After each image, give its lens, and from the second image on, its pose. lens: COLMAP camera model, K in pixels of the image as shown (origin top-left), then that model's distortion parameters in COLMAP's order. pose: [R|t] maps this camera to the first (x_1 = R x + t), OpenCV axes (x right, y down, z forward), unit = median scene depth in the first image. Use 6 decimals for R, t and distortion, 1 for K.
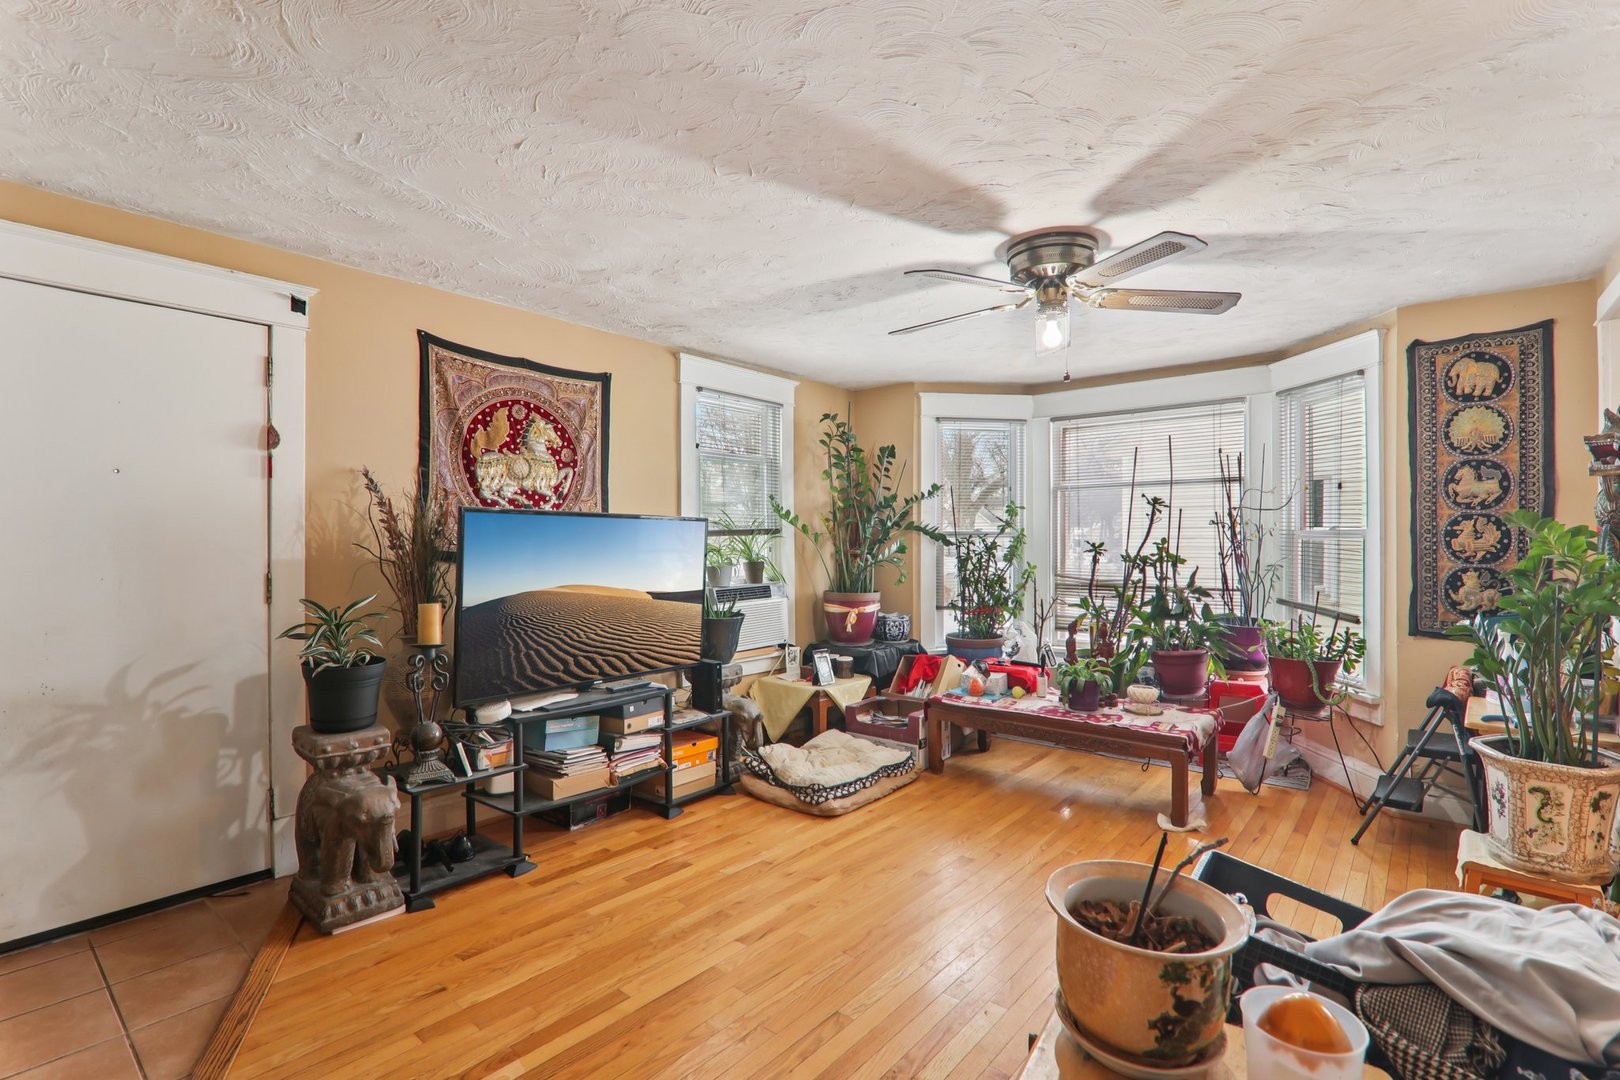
lens RADIAL K [[784.9, 0, 854.6], [0, 784.9, 547.4], [0, 0, 1]] dist [-0.017718, 0.000036]
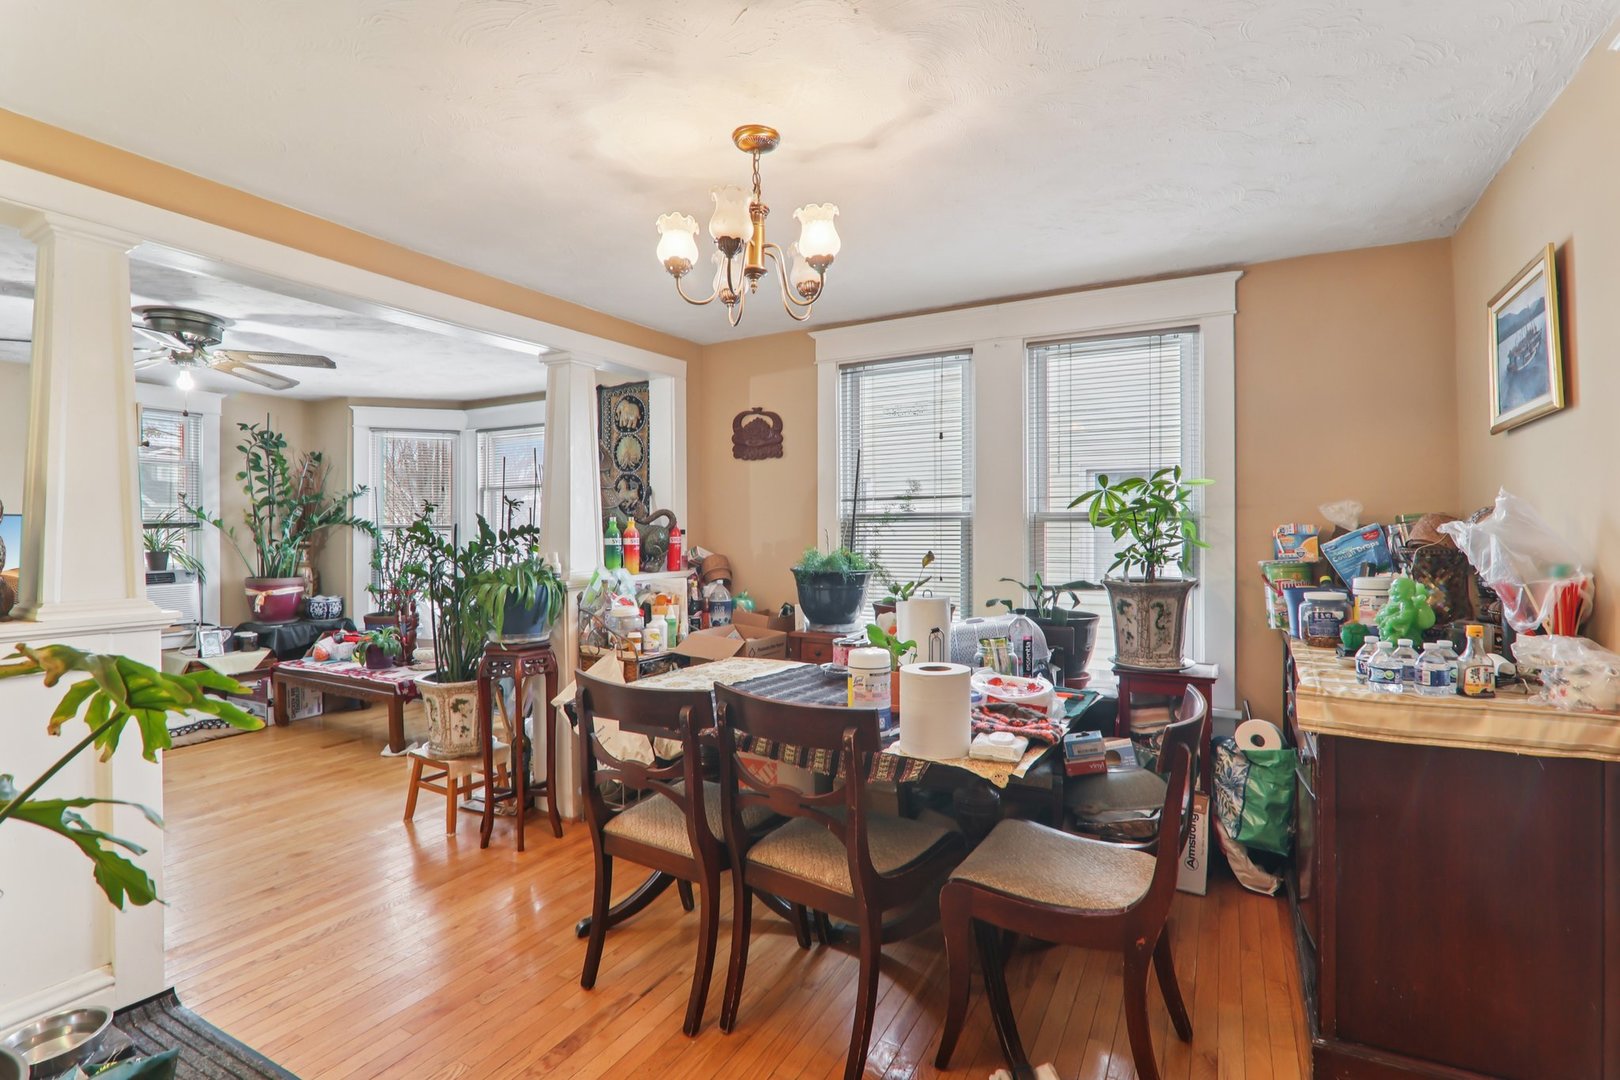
lens RADIAL K [[784.9, 0, 854.6], [0, 784.9, 547.4], [0, 0, 1]] dist [-0.017718, 0.000036]
pose [[0.981886, -0.003174, 0.189448, 0.651259], [0.001027, 0.999934, 0.011430, -0.000447], [-0.189471, -0.011028, 0.981824, -0.301218]]
